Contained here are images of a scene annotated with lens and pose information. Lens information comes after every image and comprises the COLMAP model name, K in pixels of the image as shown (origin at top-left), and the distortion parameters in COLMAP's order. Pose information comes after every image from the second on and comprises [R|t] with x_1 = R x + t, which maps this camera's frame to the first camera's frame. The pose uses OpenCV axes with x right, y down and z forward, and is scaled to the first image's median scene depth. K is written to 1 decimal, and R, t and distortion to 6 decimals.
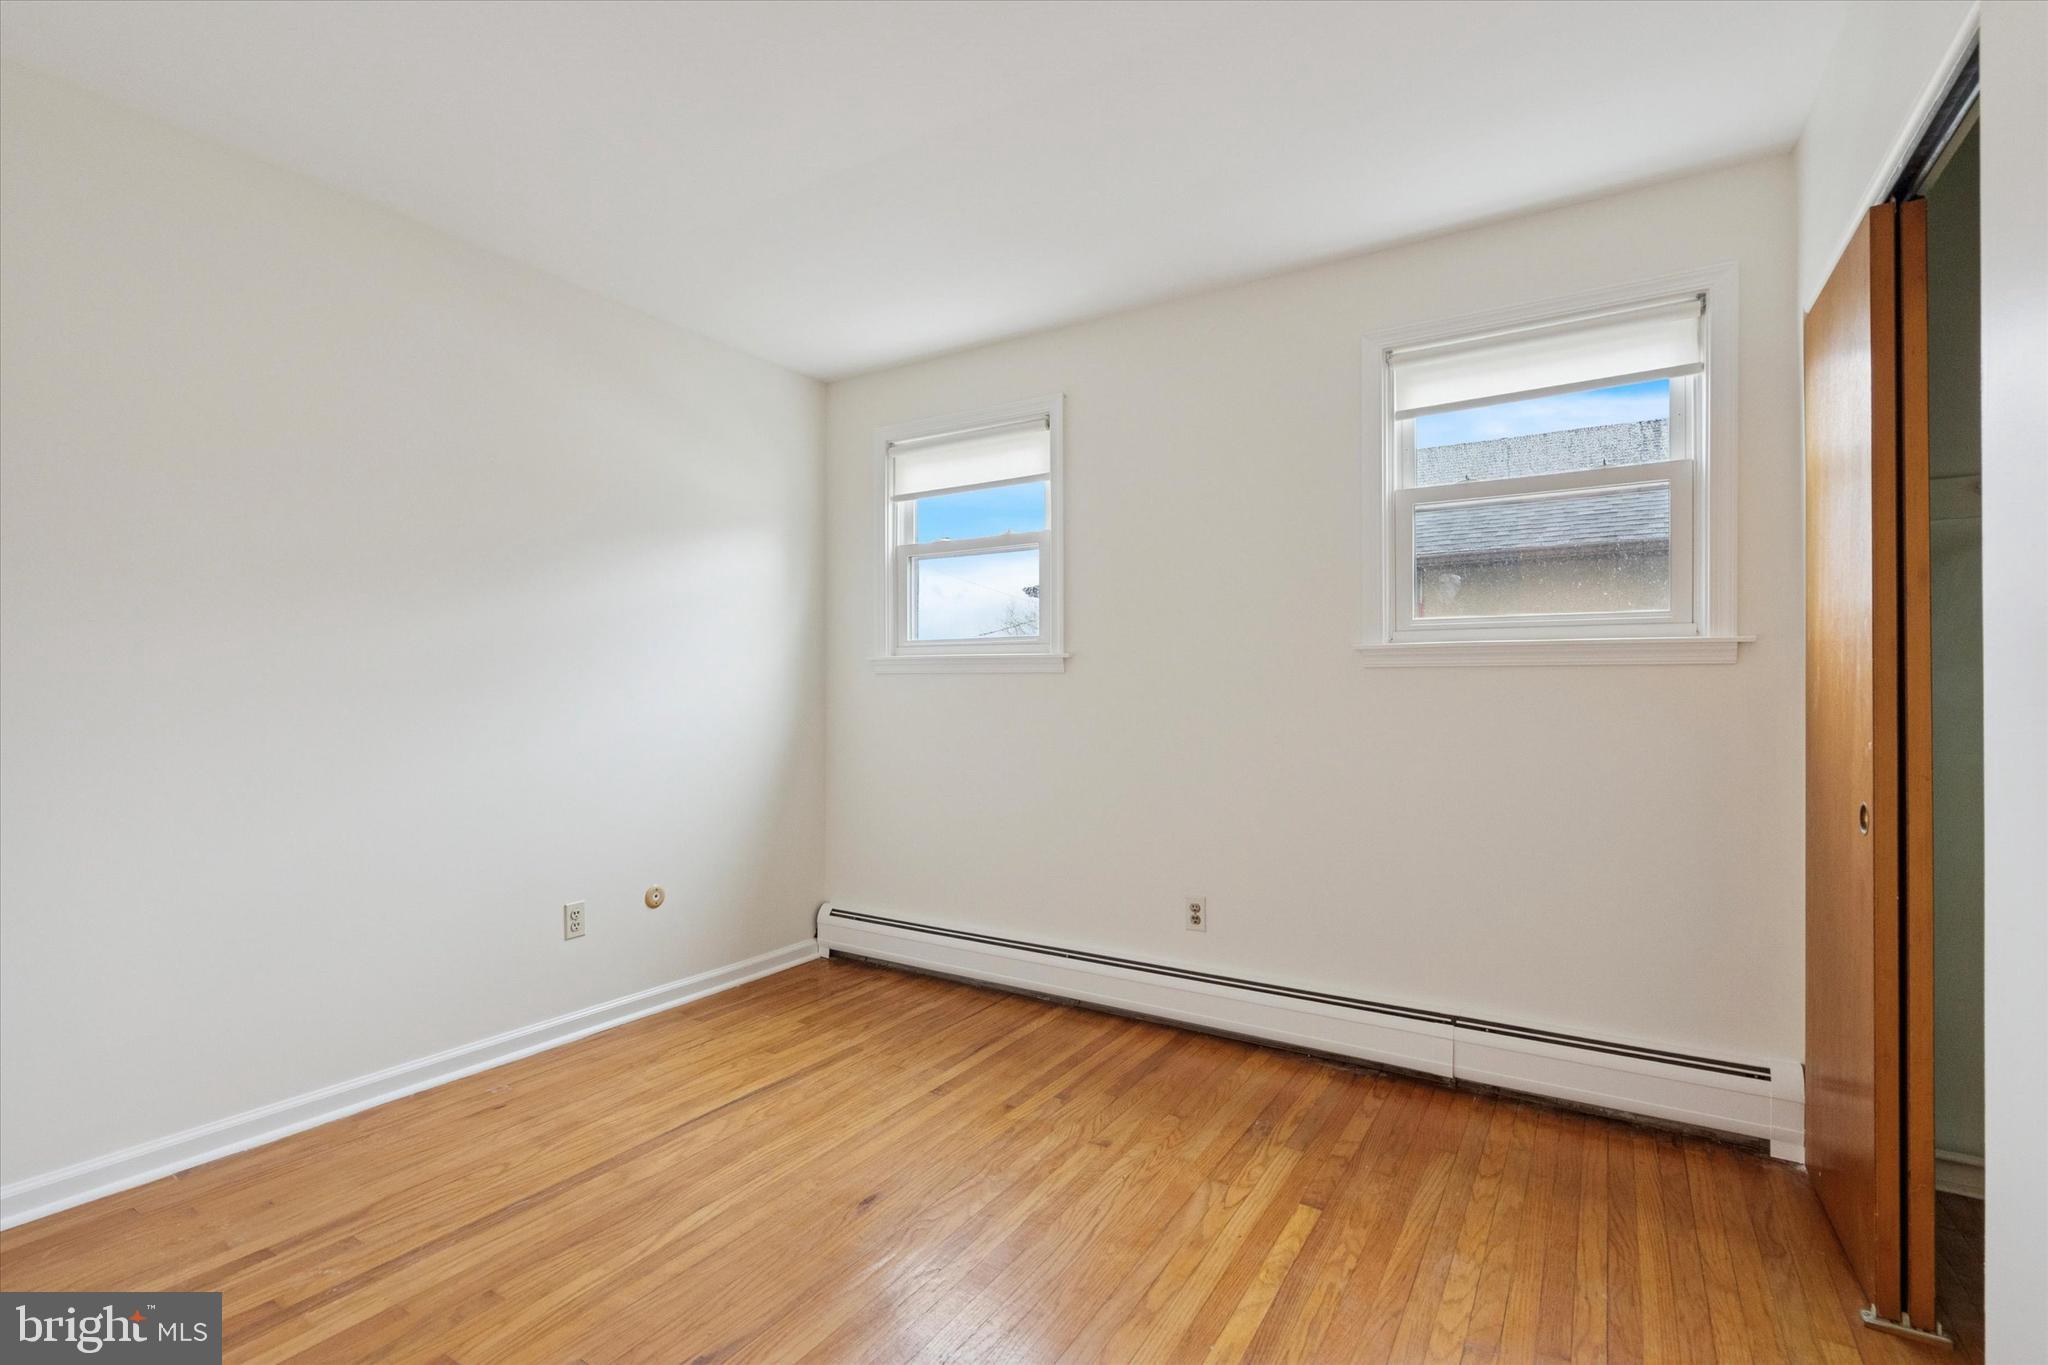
lens RADIAL K [[944.6, 0, 1036.8], [0, 944.6, 692.6], [0, 0, 1]] dist [0.005288, 0.000620]
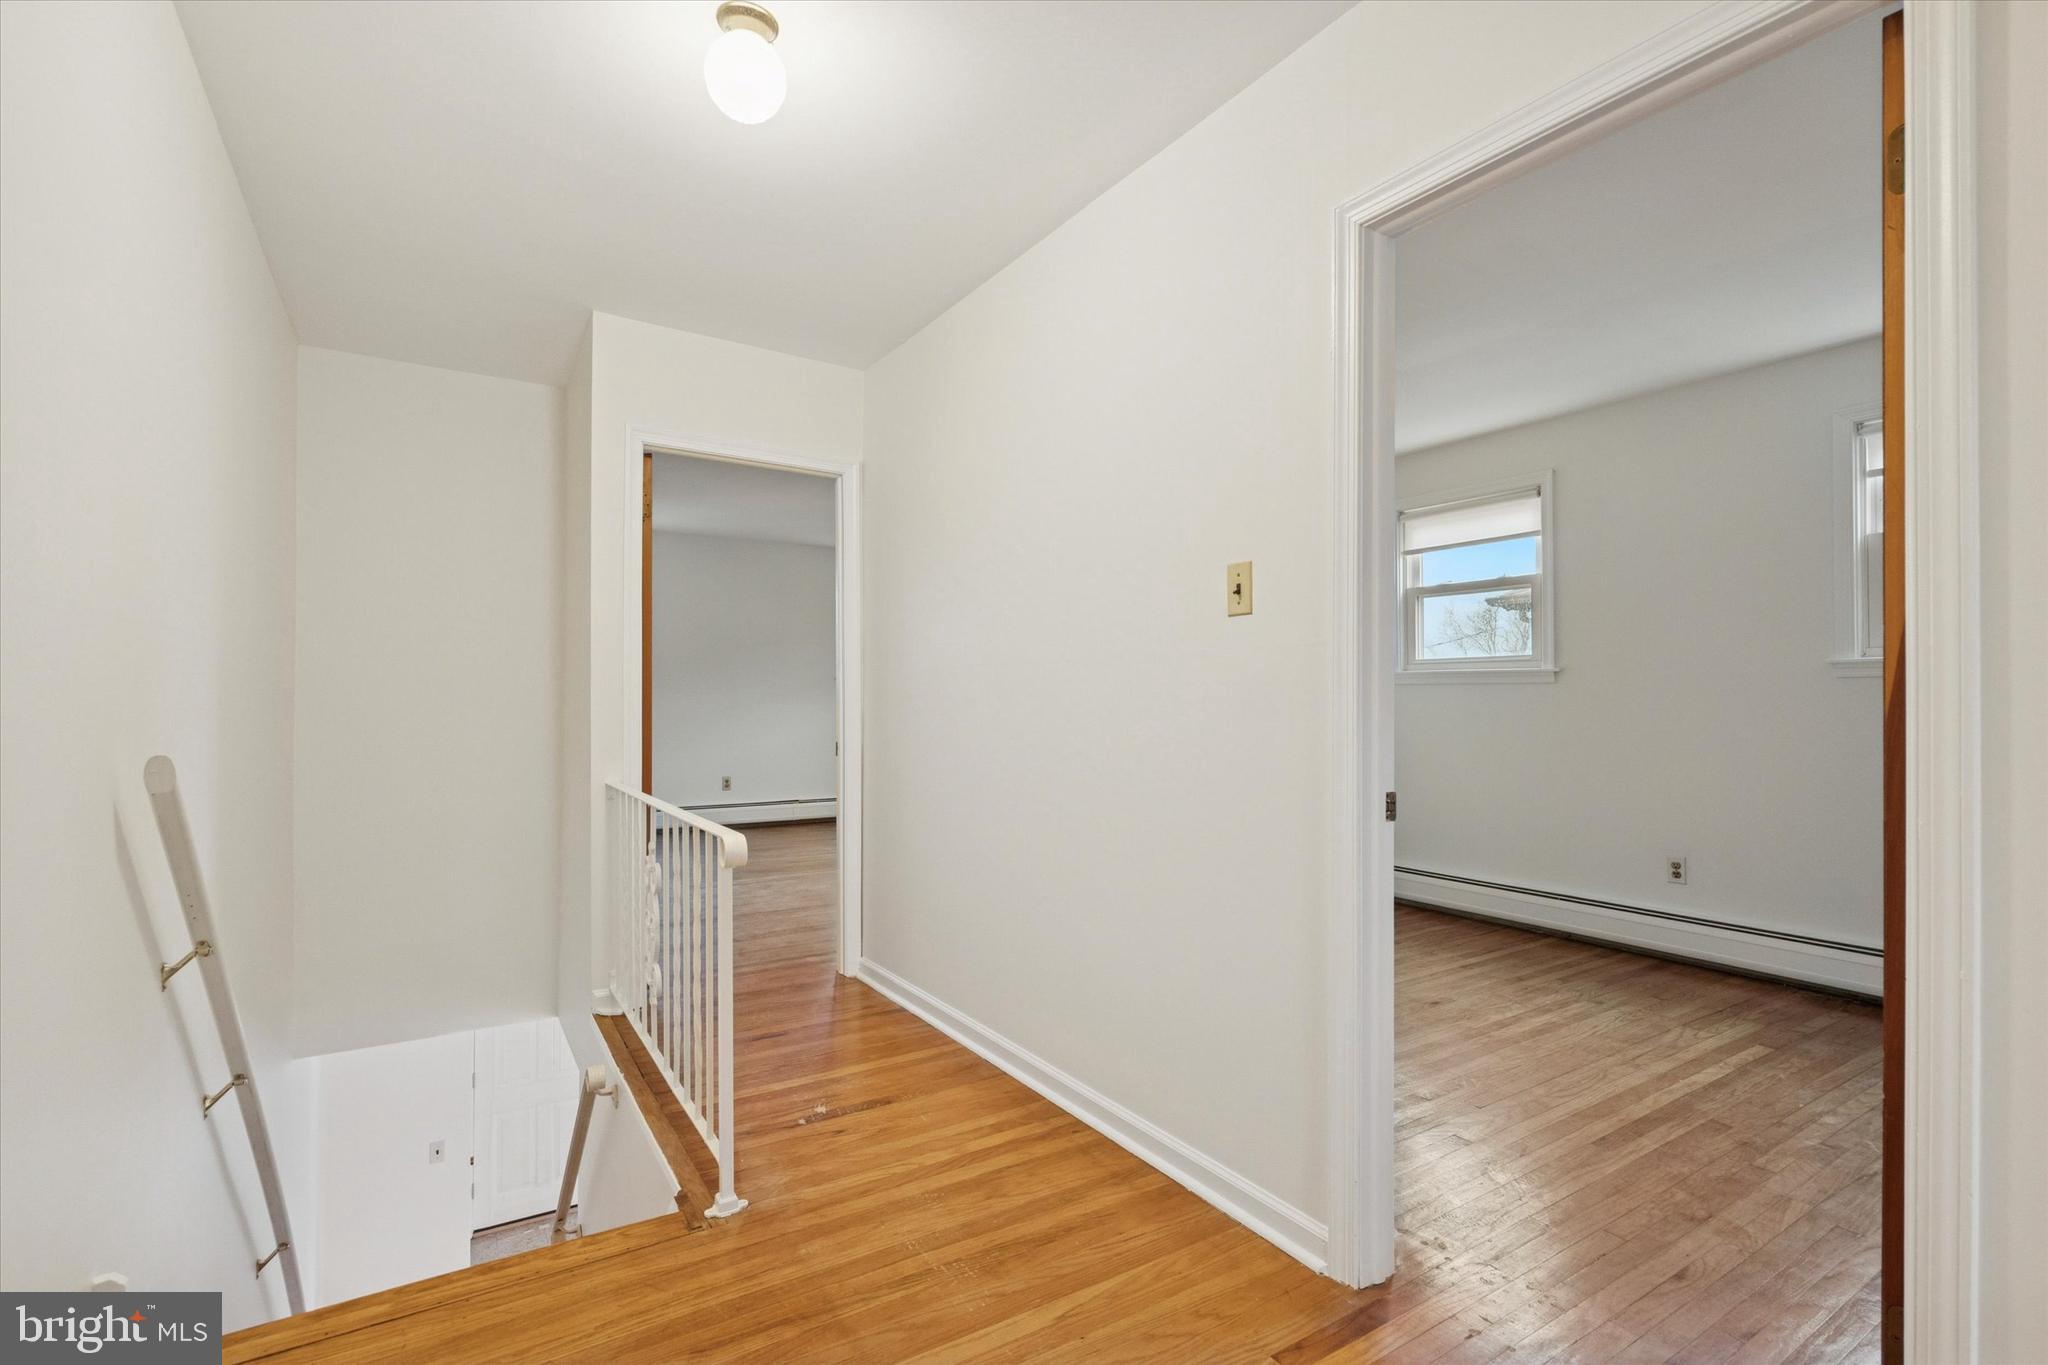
lens RADIAL K [[944.6, 0, 1018.2], [0, 944.6, 693.6], [0, 0, 1]] dist [0.005288, 0.000620]
pose [[0.898713, -0.003917, -0.438521, -0.077263], [0.000826, 0.999973, -0.007239, 0.003273], [0.438537, 0.006144, 0.898692, -0.605112]]
